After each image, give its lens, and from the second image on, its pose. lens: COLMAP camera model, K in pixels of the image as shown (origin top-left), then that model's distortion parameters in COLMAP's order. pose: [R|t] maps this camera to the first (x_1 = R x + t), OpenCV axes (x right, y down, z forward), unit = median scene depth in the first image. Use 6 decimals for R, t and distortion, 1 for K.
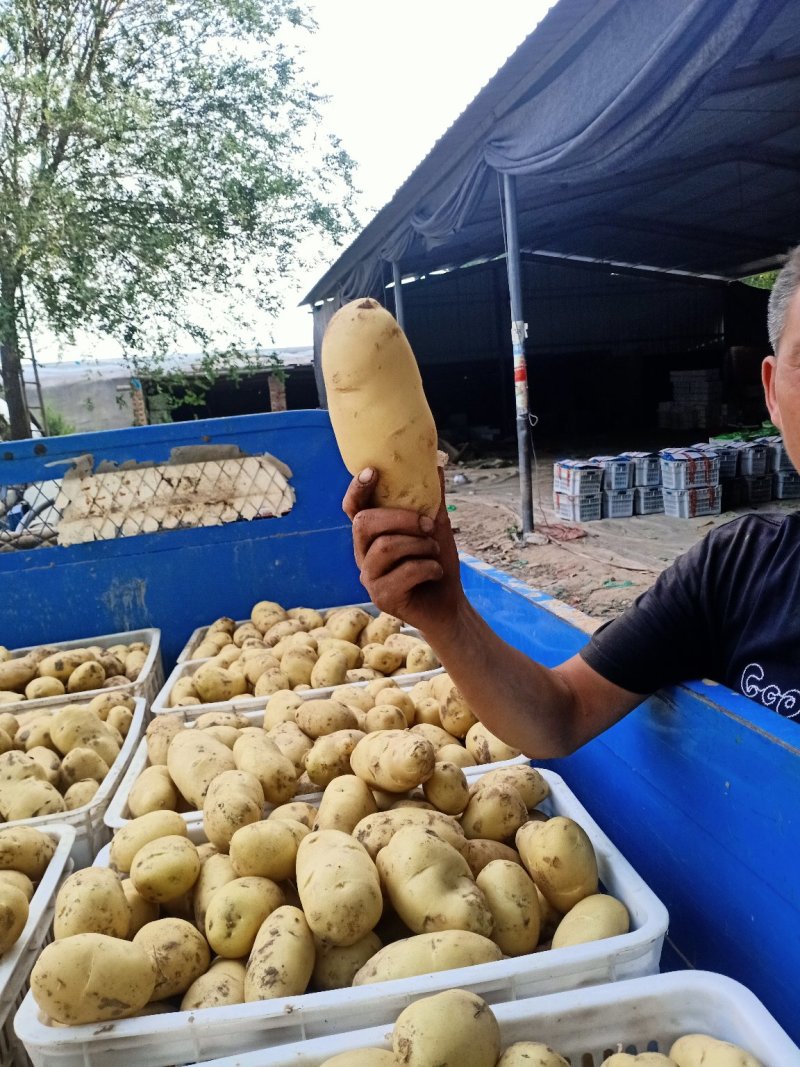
lens RADIAL K [[841.1, 0, 406.0], [0, 841.1, 532.7], [0, 0, 1]] dist [0.050103, -0.104064]
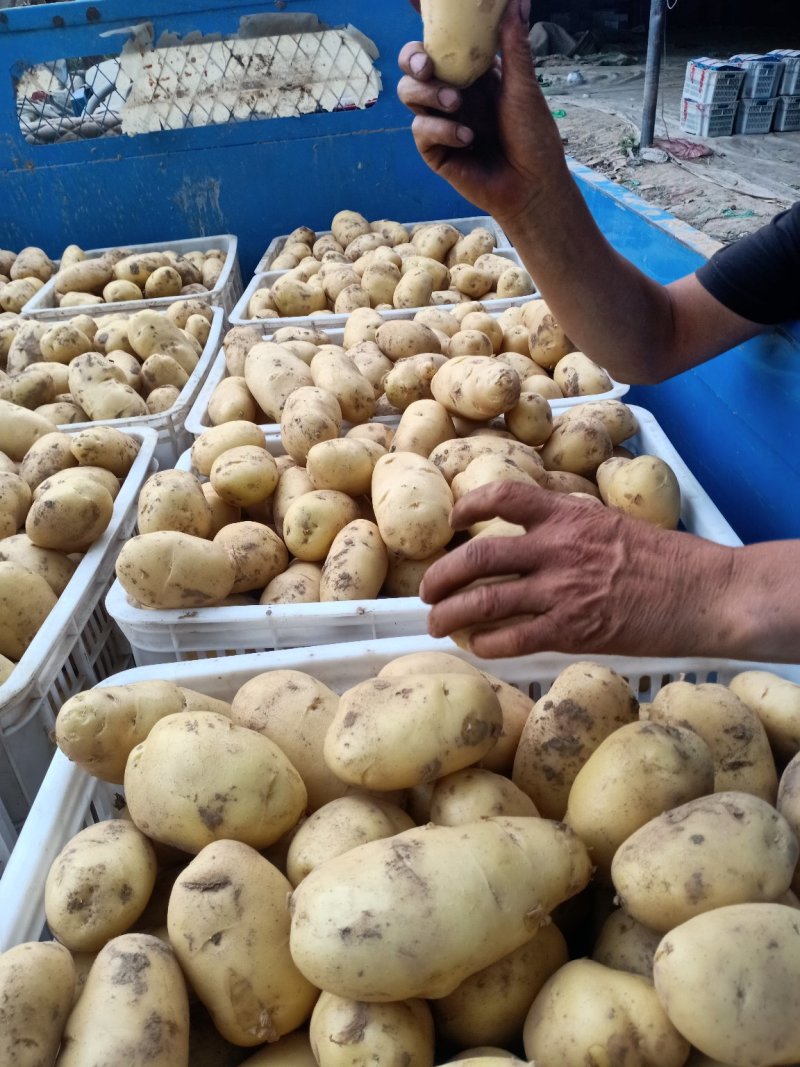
lens RADIAL K [[841.1, 0, 412.3], [0, 841.1, 521.5], [0, 0, 1]] dist [0.050103, -0.104064]
pose [[0.994304, 0.076584, -0.074120, -0.002594], [-0.039796, 0.911939, 0.408392, 0.013639], [0.098869, -0.403117, 0.909792, 0.040938]]
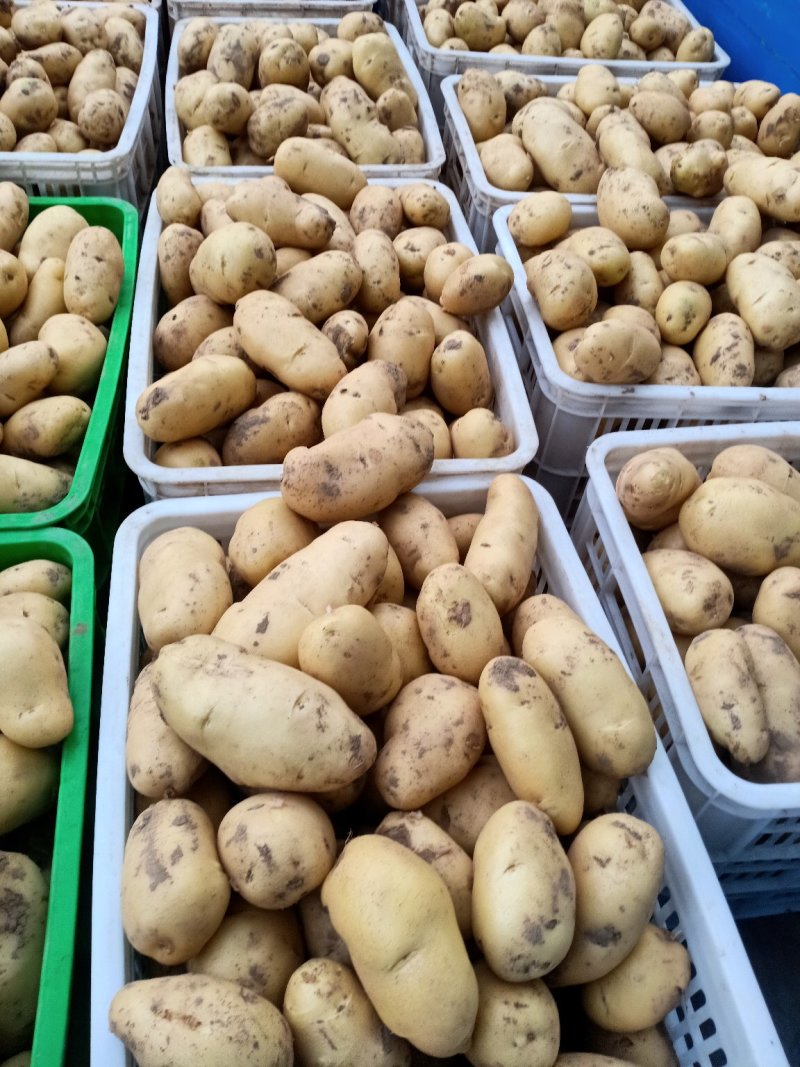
lens RADIAL K [[841.1, 0, 378.1], [0, 841.1, 530.0], [0, 0, 1]] dist [0.050103, -0.104064]
pose [[0.982059, 0.126782, 0.139591, -0.354776], [-0.188110, 0.710385, 0.678209, -0.032020], [-0.013178, -0.692300, 0.721489, -0.041457]]
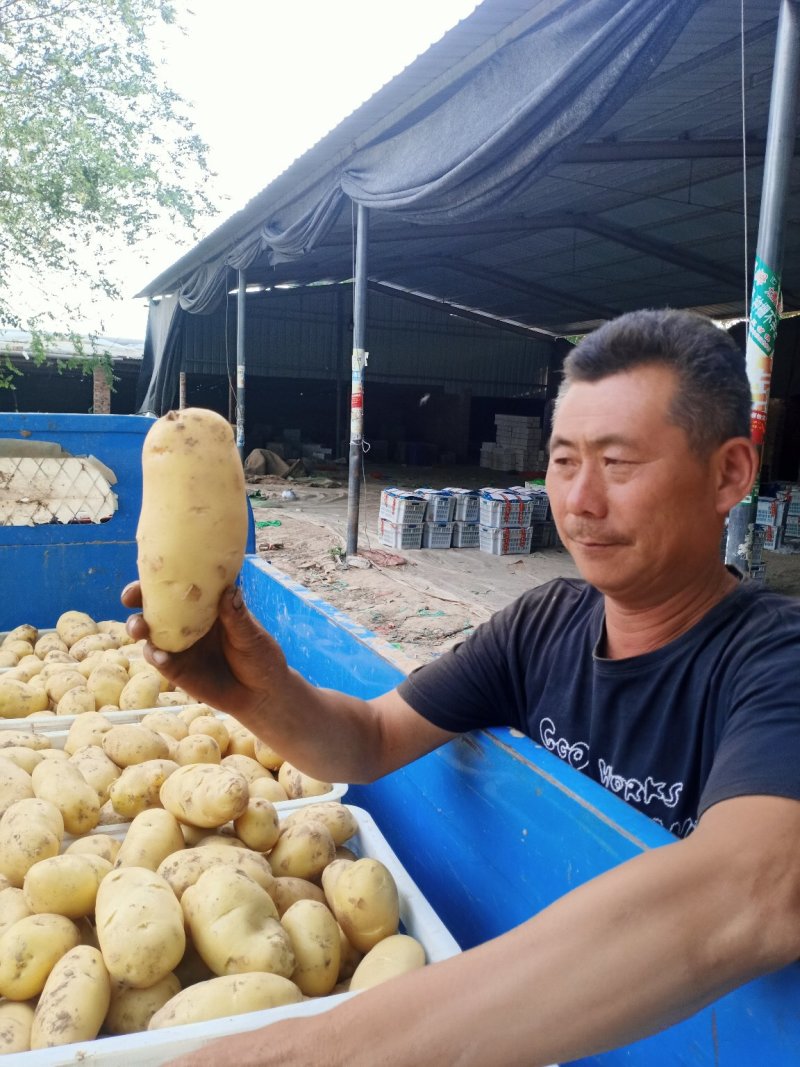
lens RADIAL K [[841.1, 0, 400.6], [0, 841.1, 534.3], [0, 0, 1]] dist [0.050103, -0.104064]
pose [[0.974313, 0.095597, 0.203902, -0.013477], [-0.092267, 0.995400, -0.025797, -0.016925], [-0.205430, 0.006321, 0.978651, -0.010861]]
